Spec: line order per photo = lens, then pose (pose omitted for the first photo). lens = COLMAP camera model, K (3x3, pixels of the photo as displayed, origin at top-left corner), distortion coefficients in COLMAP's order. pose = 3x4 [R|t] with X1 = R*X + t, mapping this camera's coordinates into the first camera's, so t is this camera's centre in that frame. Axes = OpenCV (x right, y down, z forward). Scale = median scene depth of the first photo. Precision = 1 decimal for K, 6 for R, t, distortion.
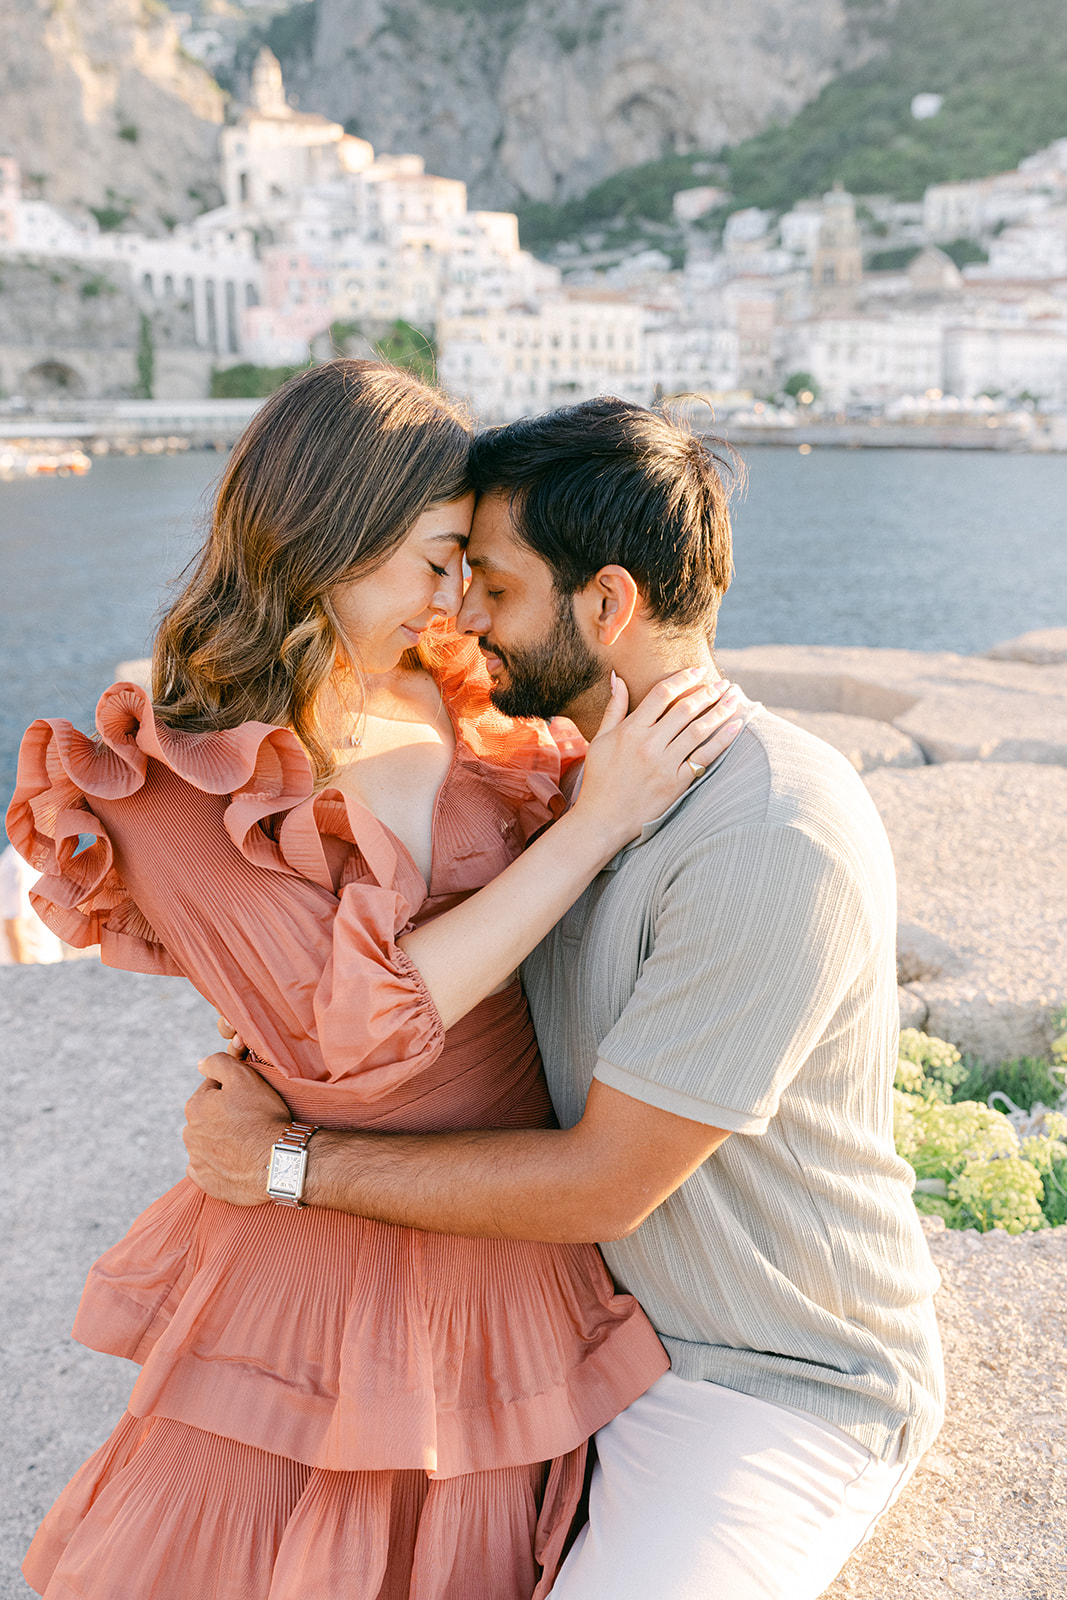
lens RADIAL K [[1554.1, 0, 533.5], [0, 1554.1, 800.0], [0, 0, 1]] dist [-0.014886, 0.001230]
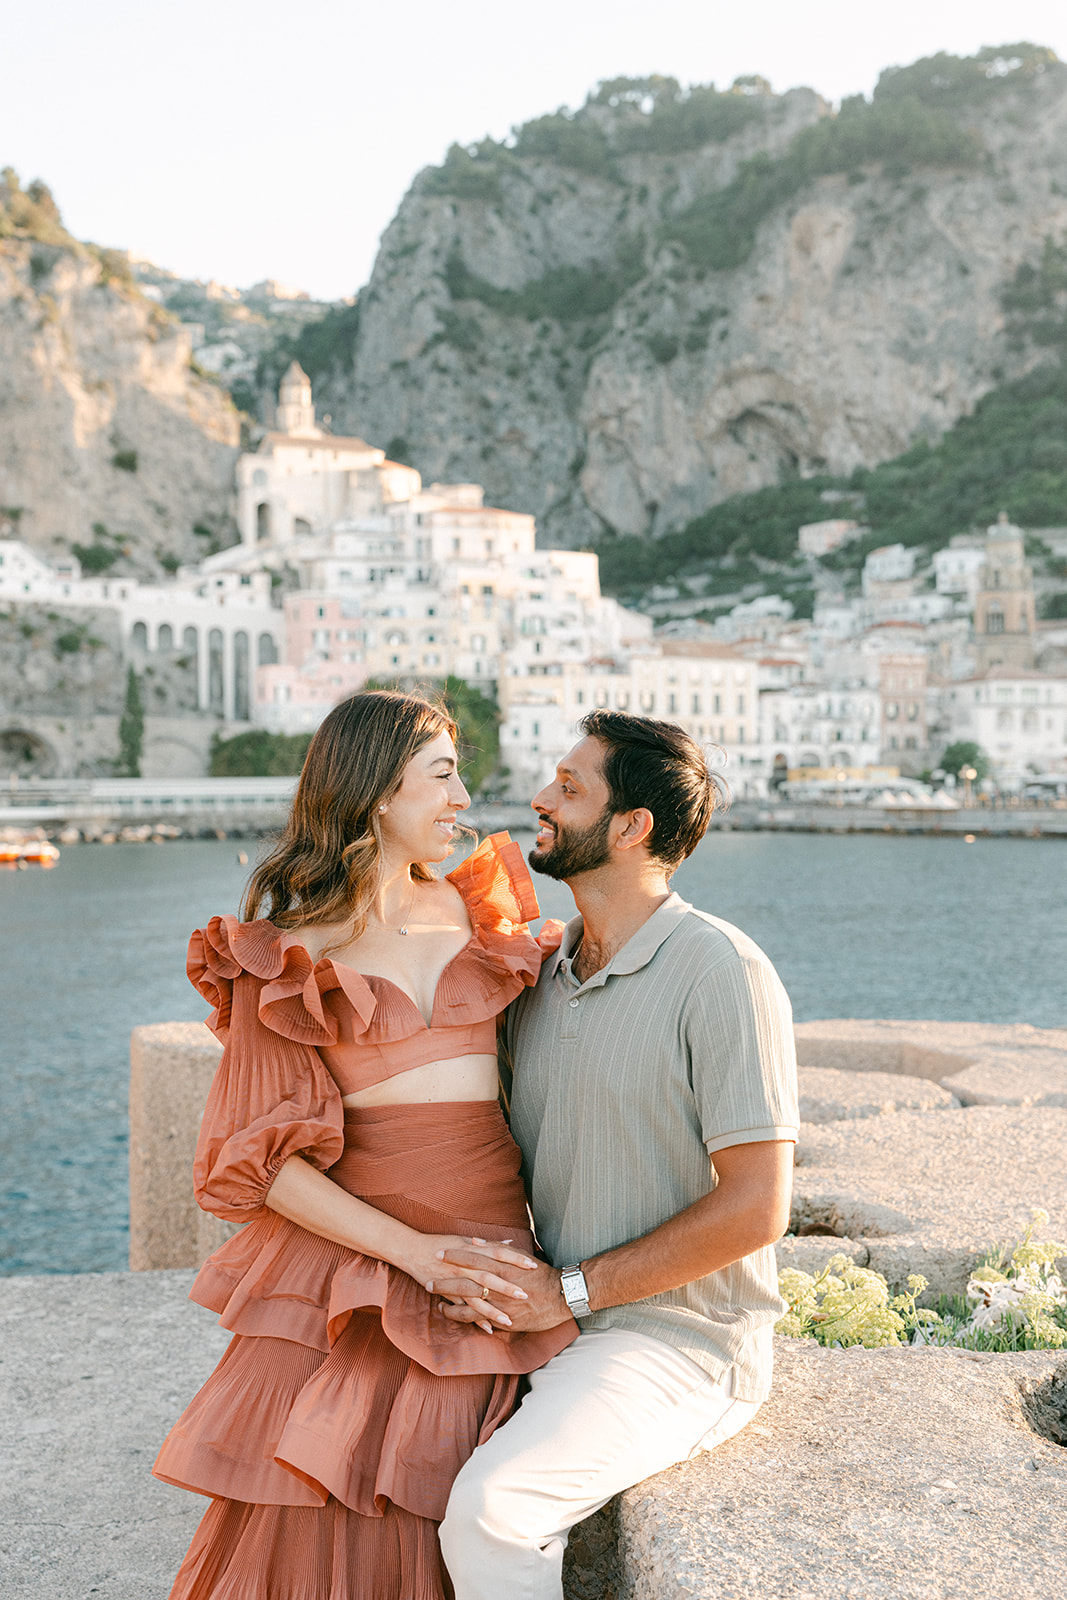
lens RADIAL K [[2239.7, 0, 534.8], [0, 2239.7, 908.5], [0, 0, 1]] dist [-0.062827, 0.033601]
pose [[0.998812, 0.002815, -0.048657, 0.012521], [-0.012327, 0.980459, -0.196337, 0.030400], [0.047154, 0.196704, 0.979328, -0.096848]]
